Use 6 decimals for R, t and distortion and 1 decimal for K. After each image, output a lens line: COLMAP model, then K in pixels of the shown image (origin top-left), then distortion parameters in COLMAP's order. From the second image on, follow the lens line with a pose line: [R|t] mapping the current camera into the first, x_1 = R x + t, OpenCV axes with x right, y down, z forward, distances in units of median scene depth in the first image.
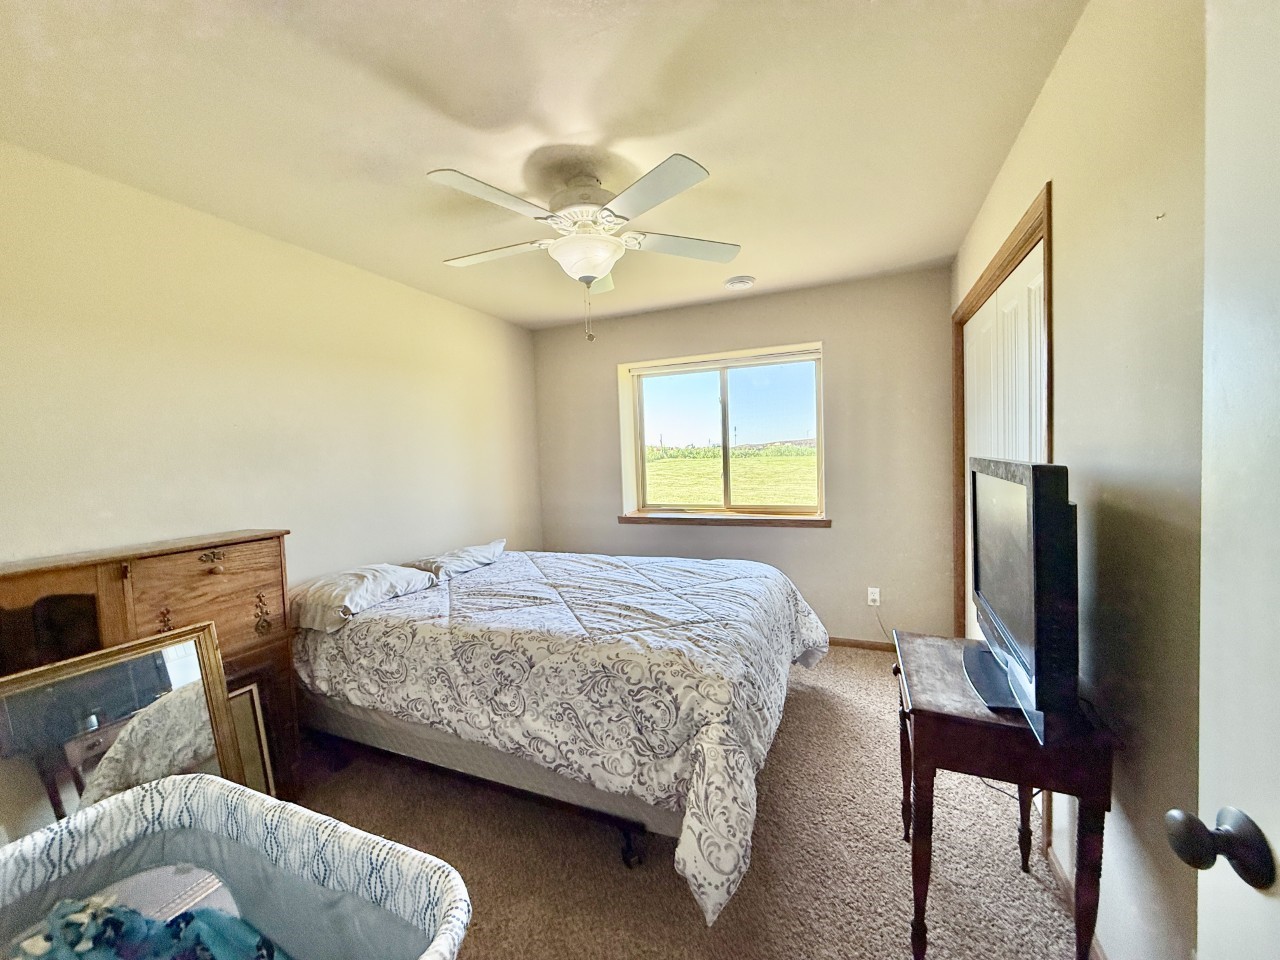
lens RADIAL K [[510.2, 0, 640.8], [0, 510.2, 477.2], [0, 0, 1]] dist [0.000276, -0.000283]
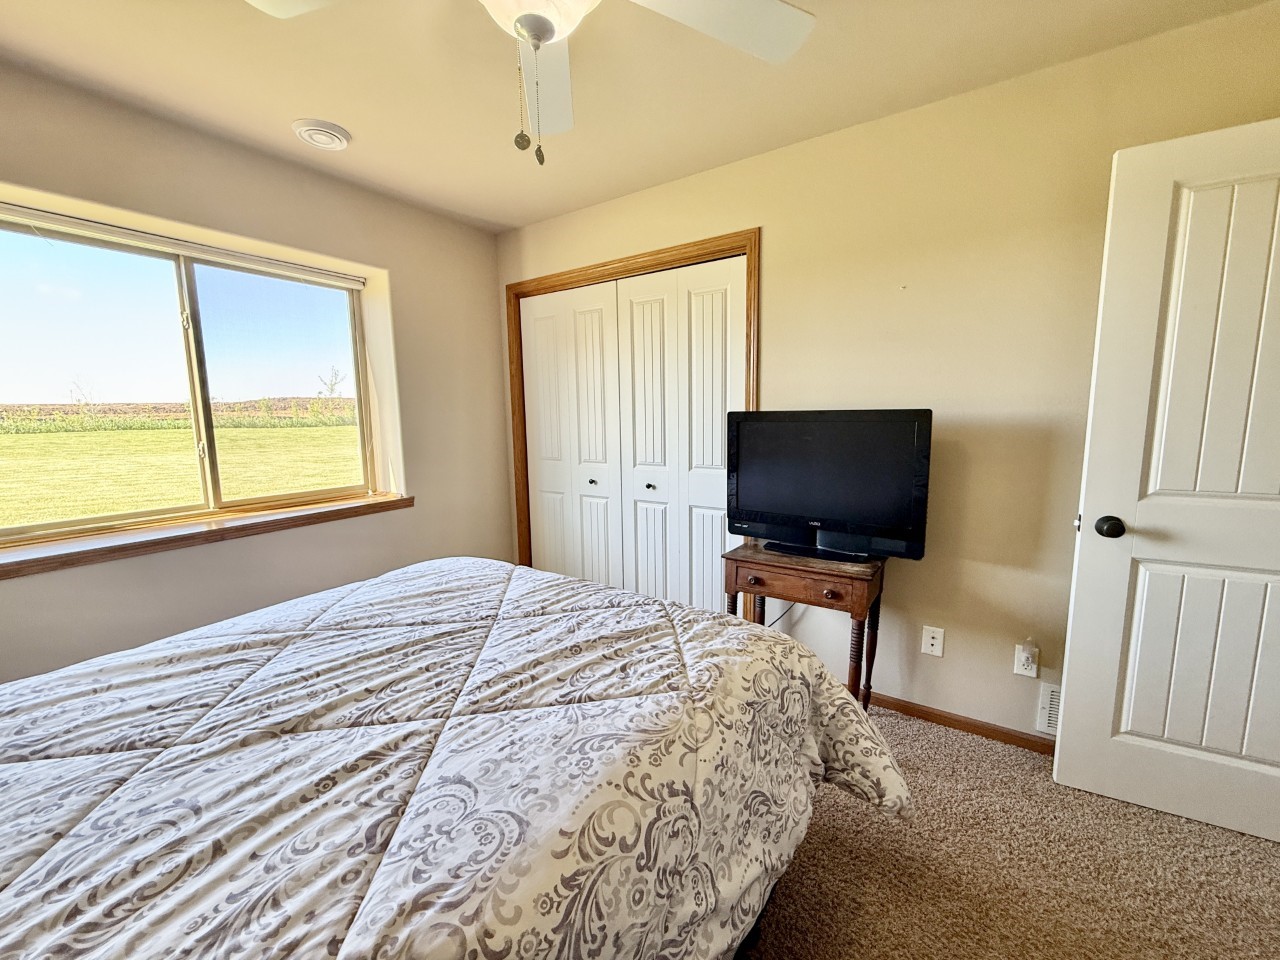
lens RADIAL K [[510.2, 0, 639.9], [0, 510.2, 478.4], [0, 0, 1]] dist [0.000276, -0.000283]
pose [[0.189843, -0.097406, 0.976971, -0.572897], [0.056141, 0.994515, 0.088246, 0.004203], [-0.980208, 0.038095, 0.194270, 0.782967]]
